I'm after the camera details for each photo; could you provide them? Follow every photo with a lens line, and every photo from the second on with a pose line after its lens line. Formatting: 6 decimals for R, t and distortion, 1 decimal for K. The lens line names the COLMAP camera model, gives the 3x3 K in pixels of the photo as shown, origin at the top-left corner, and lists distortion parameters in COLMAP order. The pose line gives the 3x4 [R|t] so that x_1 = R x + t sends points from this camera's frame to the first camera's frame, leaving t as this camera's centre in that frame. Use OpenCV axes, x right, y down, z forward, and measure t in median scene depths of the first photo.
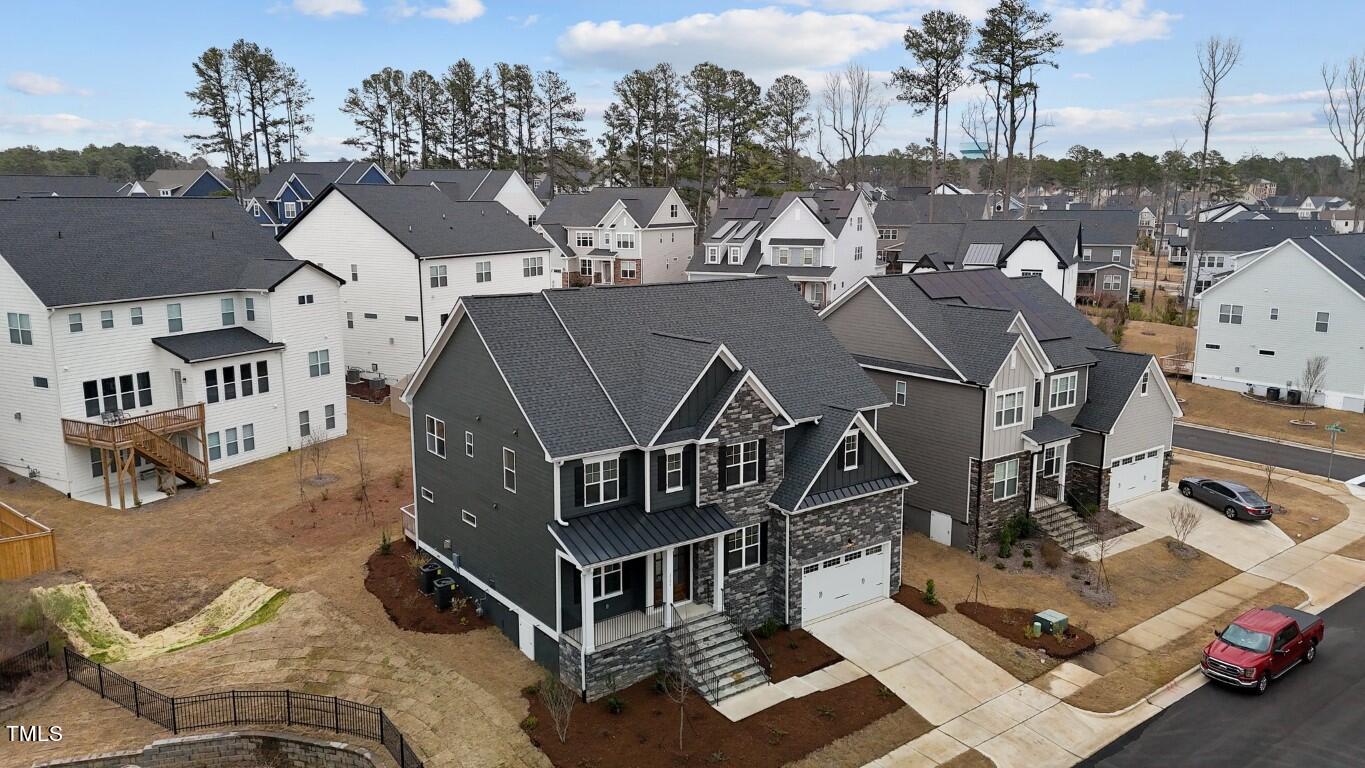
lens RADIAL K [[1033.0, 0, 682.5], [0, 1033.0, 384.0], [0, 0, 1]] dist [0.037590, -0.002050]
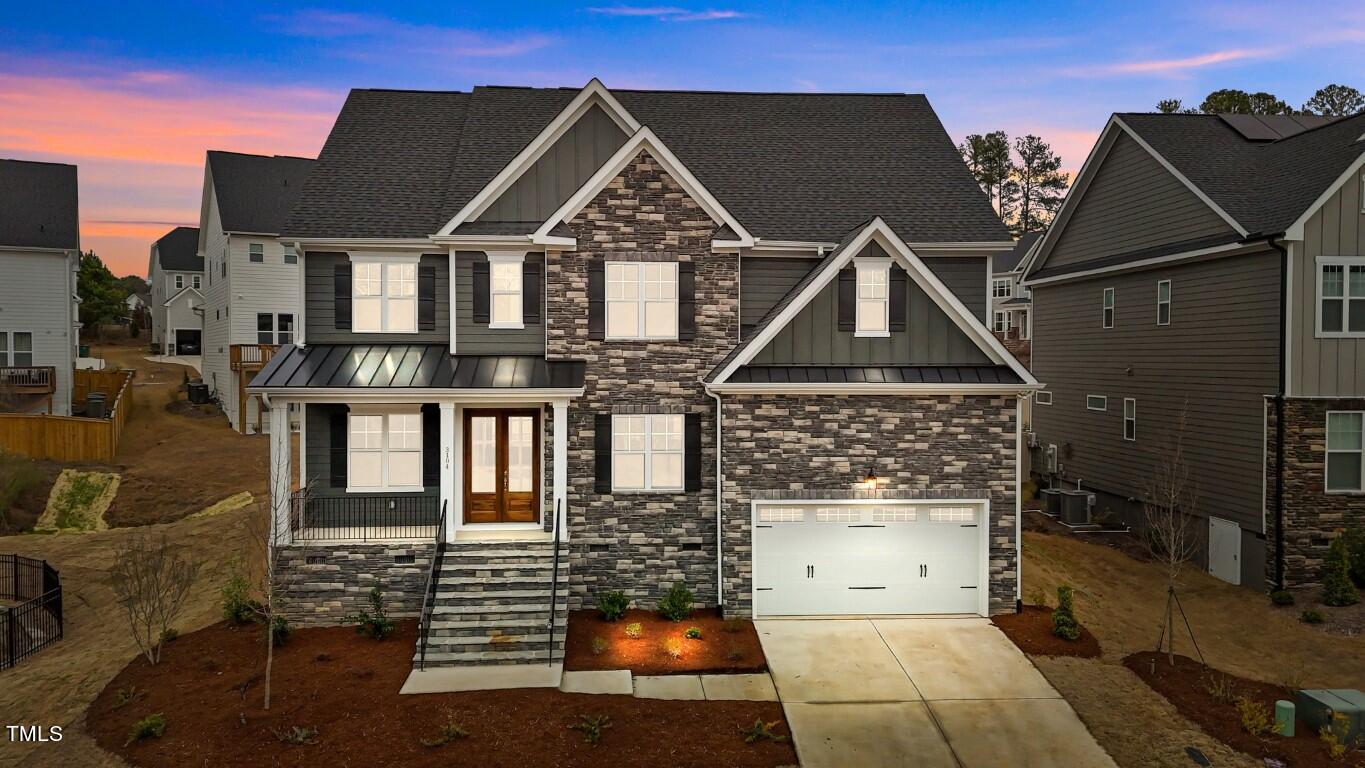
lens RADIAL K [[1012.3, 0, 682.2], [0, 1012.3, 408.0], [0, 0, 1]] dist [0.034313, -0.005910]
pose [[0.835945, 0.024891, -0.548249, 0.372651], [-0.101638, 0.988712, -0.110085, 0.188928], [0.539320, 0.147748, 0.829038, 0.527870]]
